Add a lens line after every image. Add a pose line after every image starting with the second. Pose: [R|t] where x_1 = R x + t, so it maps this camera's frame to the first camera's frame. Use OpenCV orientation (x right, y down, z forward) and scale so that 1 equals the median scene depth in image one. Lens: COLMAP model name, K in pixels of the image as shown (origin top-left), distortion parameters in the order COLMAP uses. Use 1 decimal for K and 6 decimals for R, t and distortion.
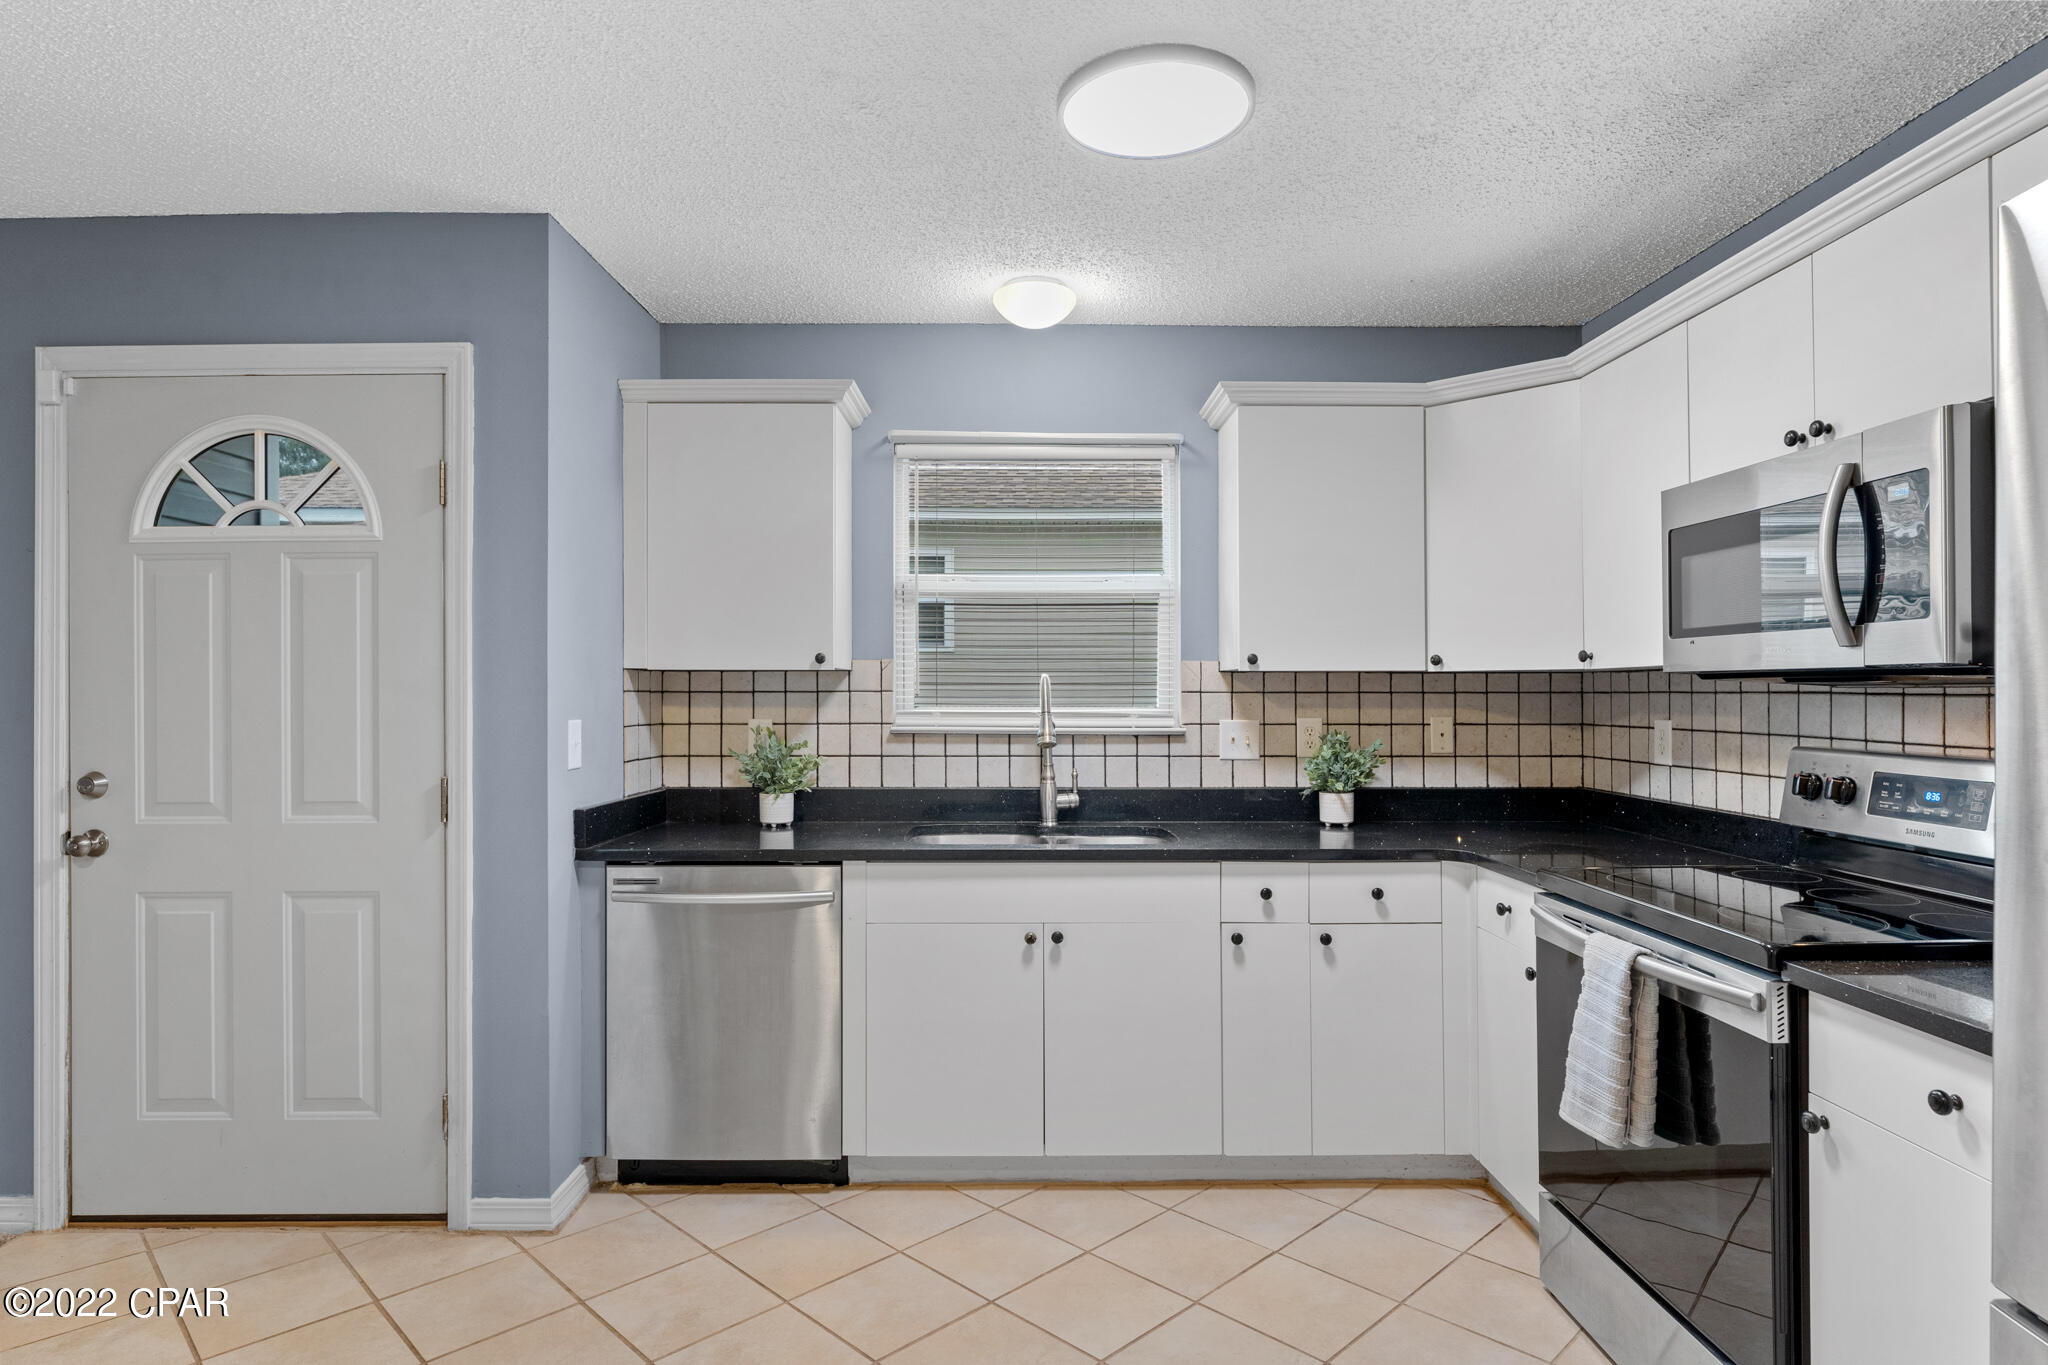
lens RADIAL K [[1136.0, 0, 1018.8], [0, 1136.0, 687.7], [0, 0, 1]] dist [0.000284, -0.001104]
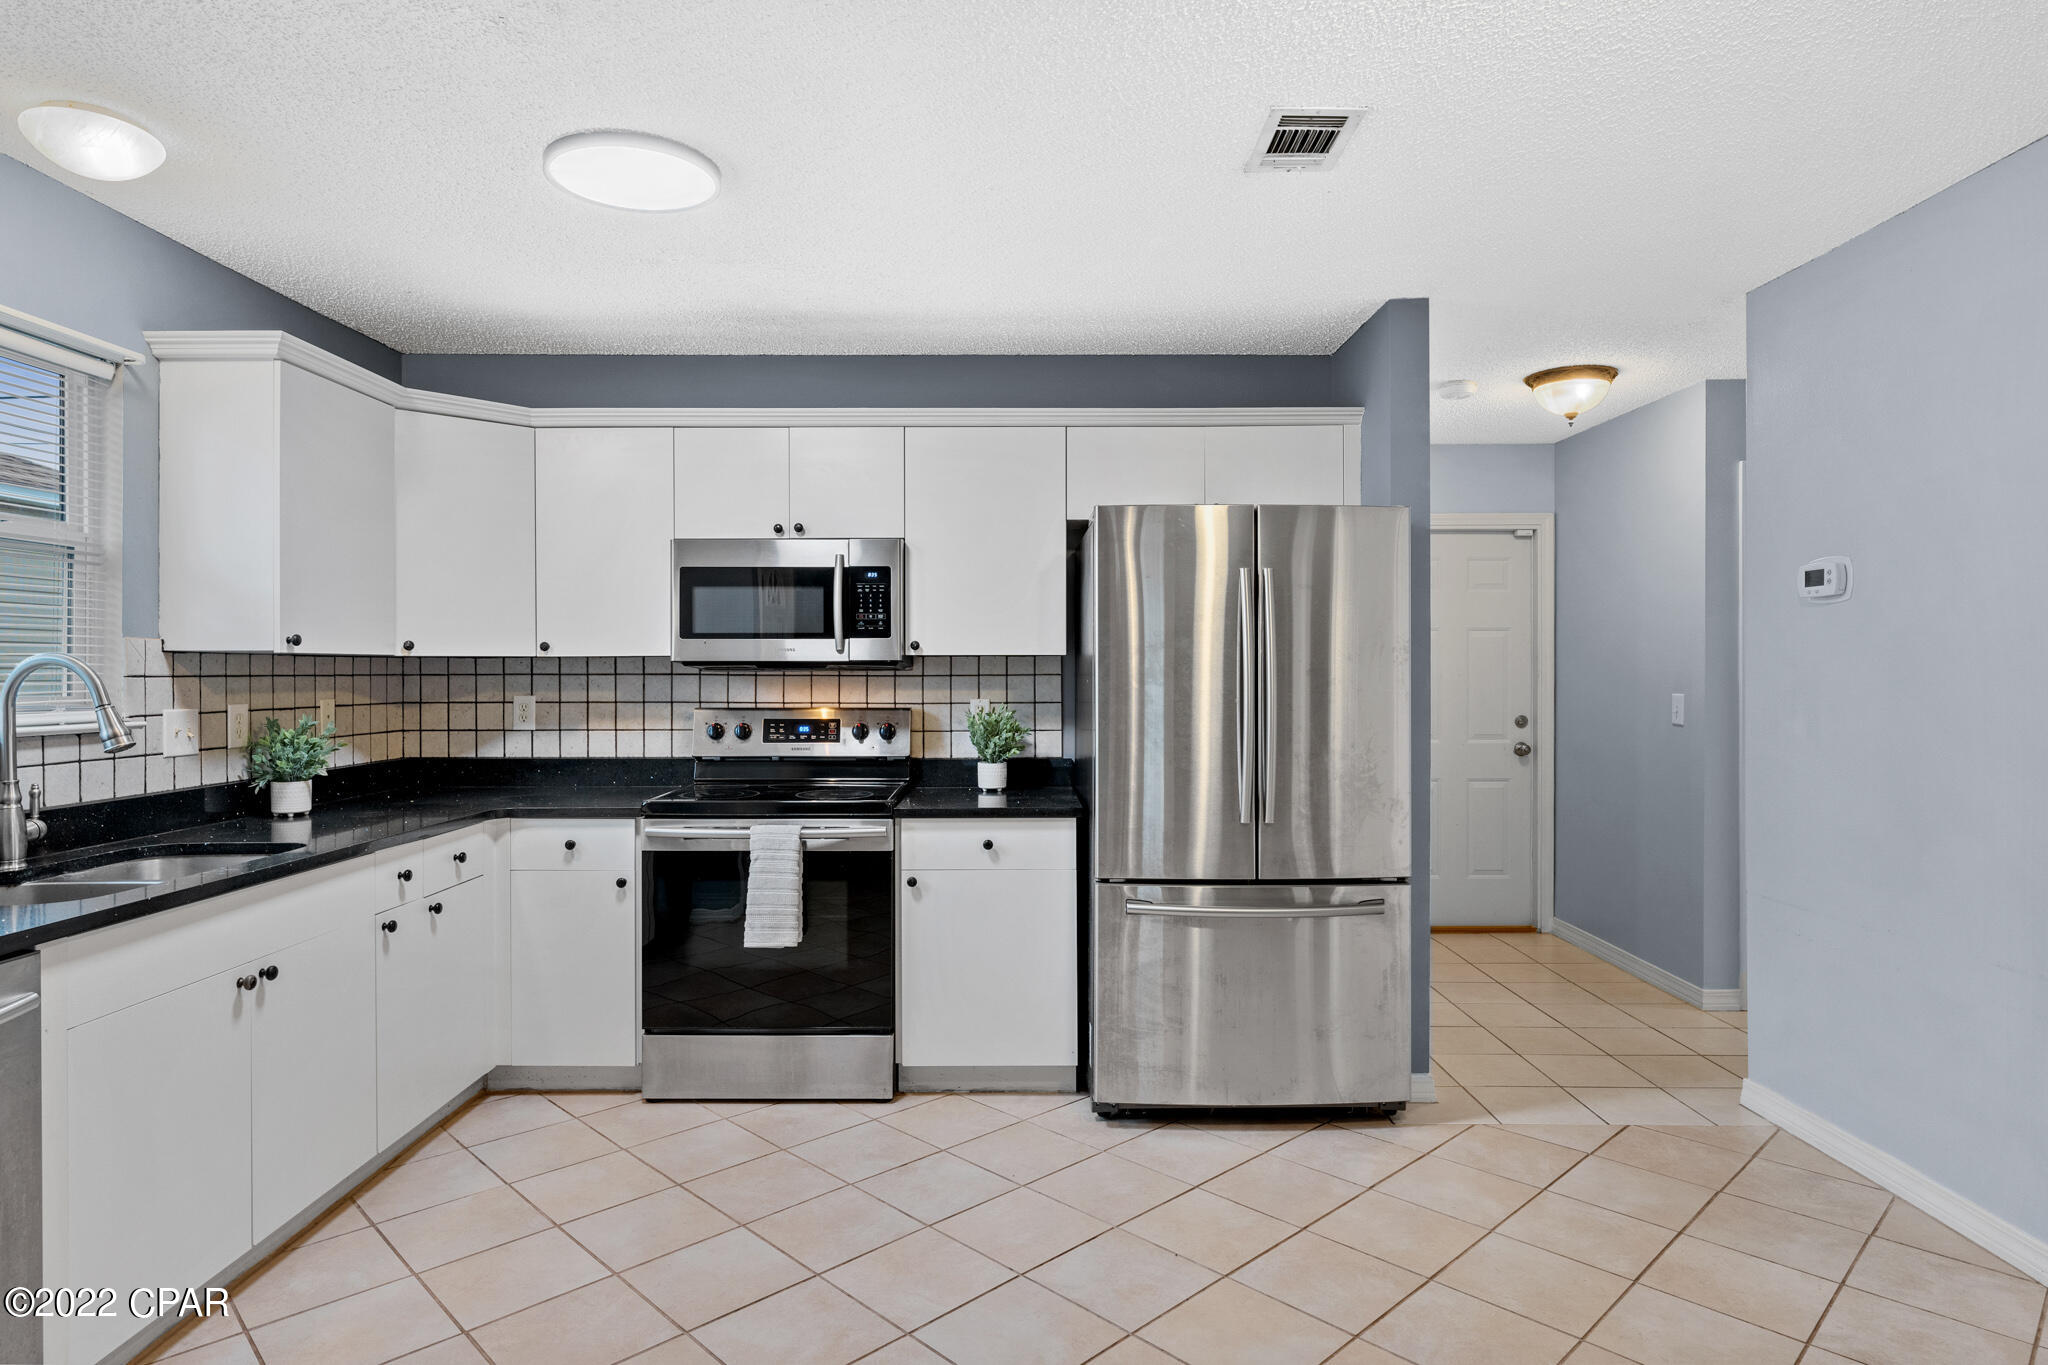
lens RADIAL K [[1136.0, 0, 1011.6], [0, 1136.0, 663.5], [0, 0, 1]] dist [0.000284, -0.001104]
pose [[0.029928, 0.005283, 0.999538, -0.664089], [-0.002186, 0.999984, -0.005220, -0.002649], [-0.999550, -0.002029, 0.029939, 0.369540]]
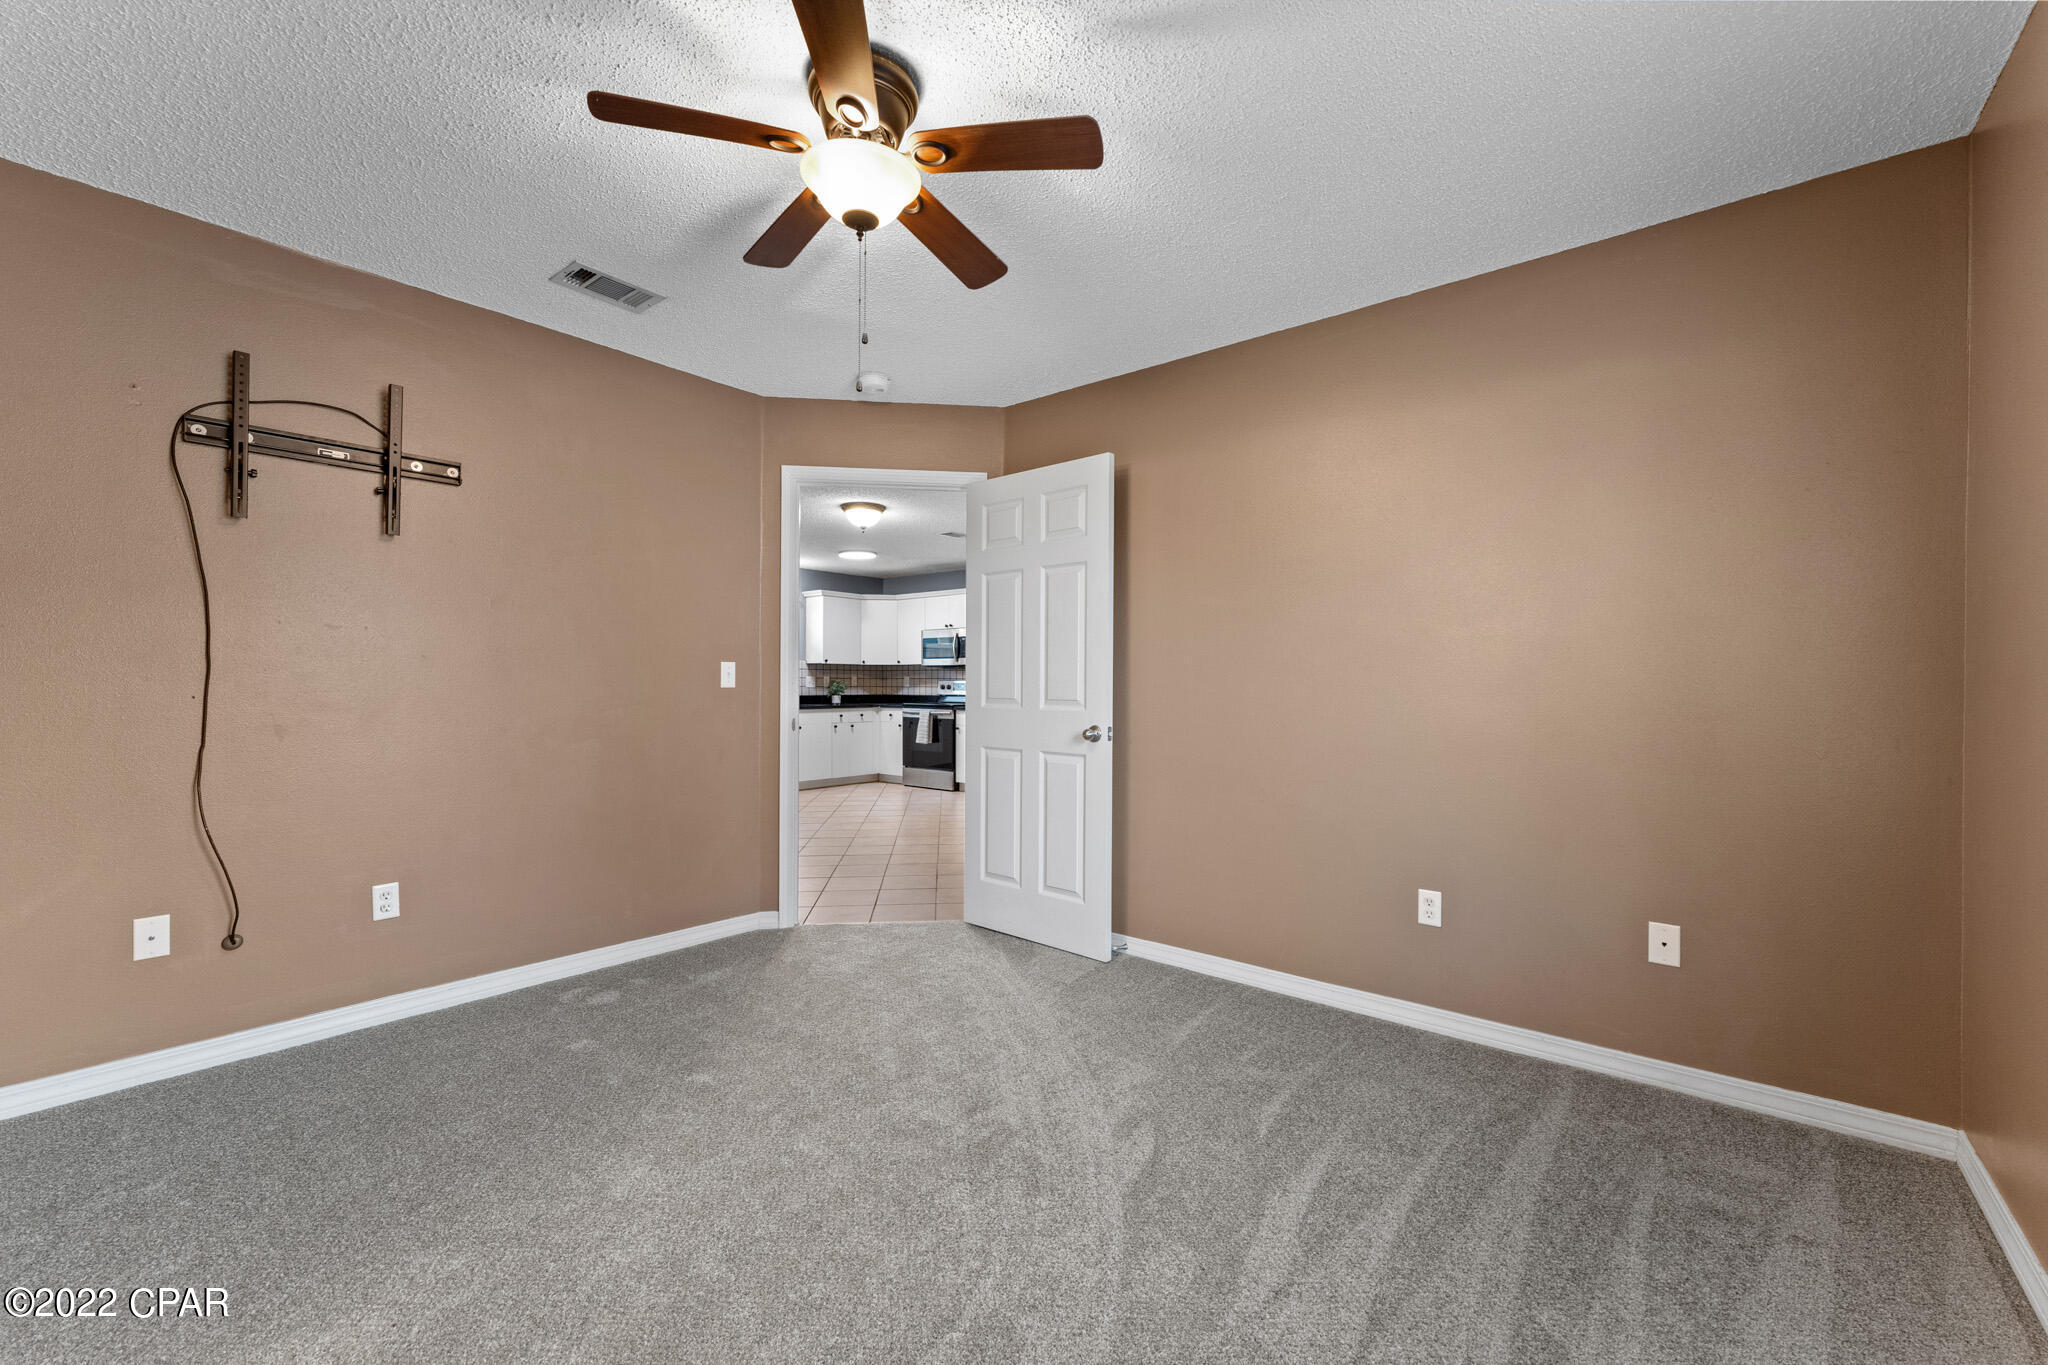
lens RADIAL K [[809.2, 0, 1030.5], [0, 809.2, 684.4], [0, 0, 1]] dist [0.003018, 0.000609]
pose [[0.638580, 0.000947, 0.769555, -1.435946], [-0.007128, 0.999964, 0.004684, 0.036806], [-0.769522, -0.008477, 0.638563, -1.285268]]
